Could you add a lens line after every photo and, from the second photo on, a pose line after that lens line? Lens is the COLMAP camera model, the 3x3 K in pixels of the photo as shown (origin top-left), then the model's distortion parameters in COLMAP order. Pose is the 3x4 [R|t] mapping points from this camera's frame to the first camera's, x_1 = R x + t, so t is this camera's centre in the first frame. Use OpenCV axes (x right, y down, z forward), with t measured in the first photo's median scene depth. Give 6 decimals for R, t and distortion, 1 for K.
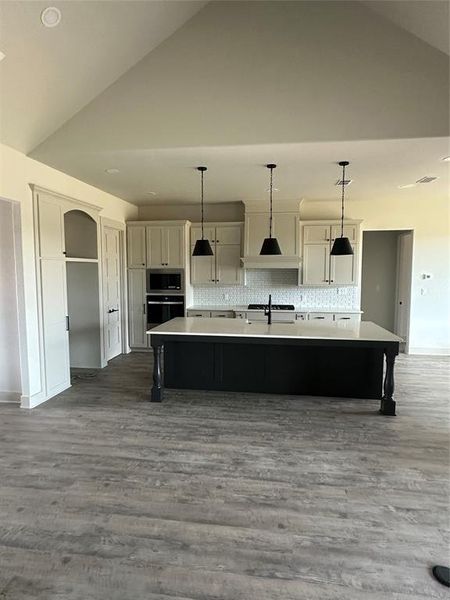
lens RADIAL K [[366.1, 0, 223.6], [0, 366.1, 300.4], [0, 0, 1]] dist [-0.004448, -0.000274]
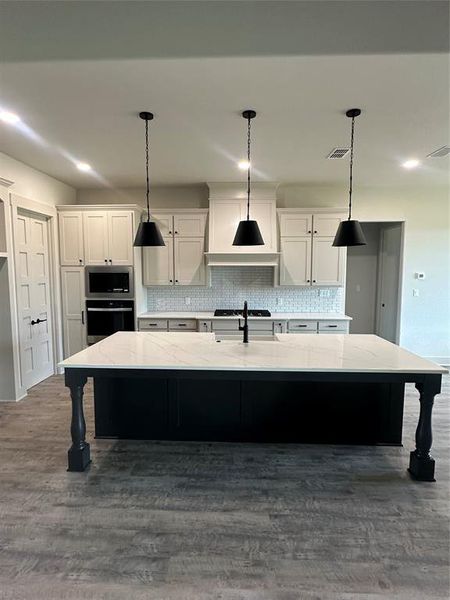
lens RADIAL K [[356.2, 0, 224.1], [0, 356.2, 302.0], [0, 0, 1]] dist [-0.000116, -0.000877]
pose [[0.994966, -0.008675, 0.099833, 0.013412], [0.007760, 0.999924, 0.009554, -0.022317], [-0.099908, -0.008731, 0.994958, 0.307379]]
